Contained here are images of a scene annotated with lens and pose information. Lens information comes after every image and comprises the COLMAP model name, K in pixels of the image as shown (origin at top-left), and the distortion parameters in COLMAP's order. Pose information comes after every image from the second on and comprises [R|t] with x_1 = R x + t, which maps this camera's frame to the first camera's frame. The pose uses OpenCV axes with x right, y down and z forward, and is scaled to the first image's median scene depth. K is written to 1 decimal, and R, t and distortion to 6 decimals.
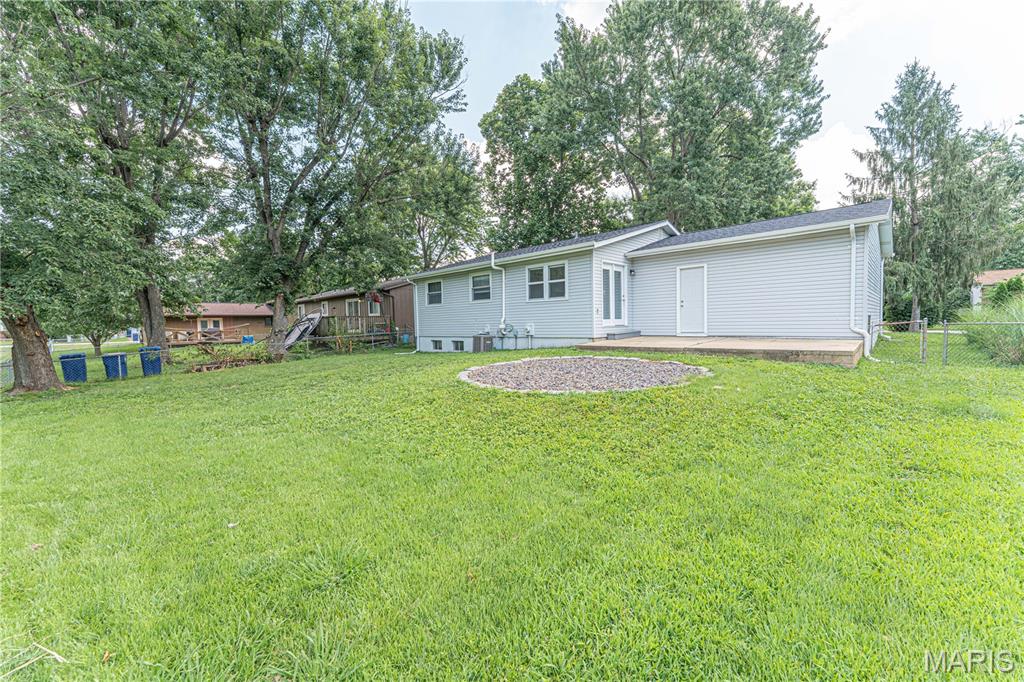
lens RADIAL K [[407.5, 0, 514.1], [0, 407.5, 341.9], [0, 0, 1]] dist [0.000325, -0.000150]
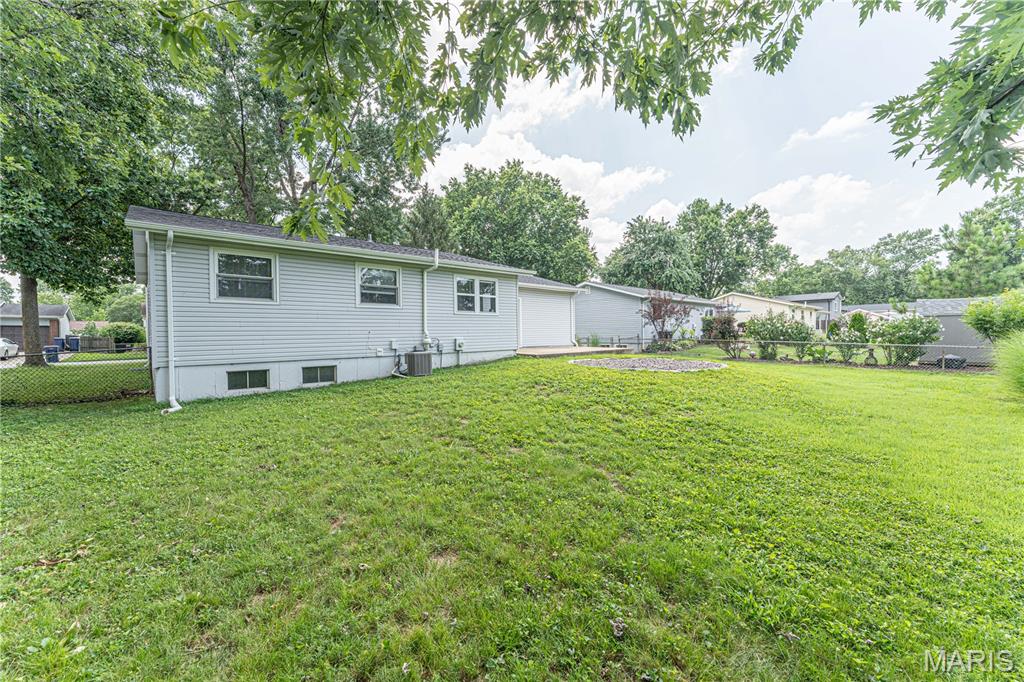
lens RADIAL K [[407.5, 0, 514.1], [0, 407.5, 341.9], [0, 0, 1]] dist [0.000325, -0.000150]
pose [[0.080327, 0.003638, 0.996762, -0.748280], [0.058672, 0.998242, -0.008371, -0.017795], [-0.995040, 0.059155, 0.079972, 0.701483]]
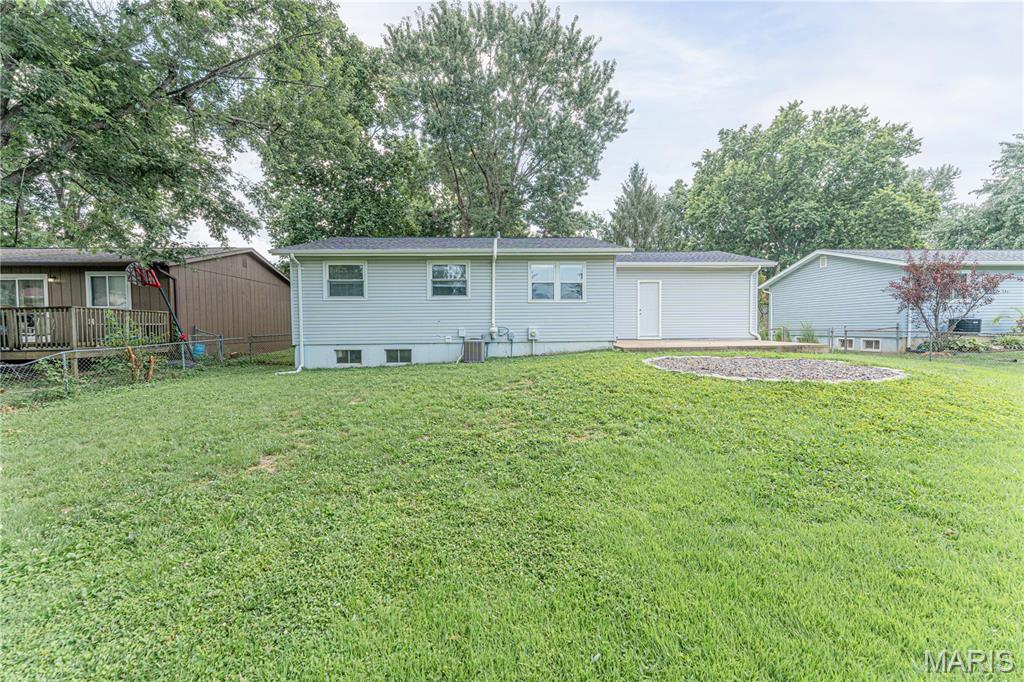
lens RADIAL K [[402.5, 0, 508.9], [0, 402.5, 353.9], [0, 0, 1]] dist [-0.000482, -0.000314]
pose [[0.694603, -0.026821, 0.718893, -0.549127], [0.027795, 0.999559, 0.010436, 0.003541], [-0.718856, 0.012733, 0.695042, 0.370447]]
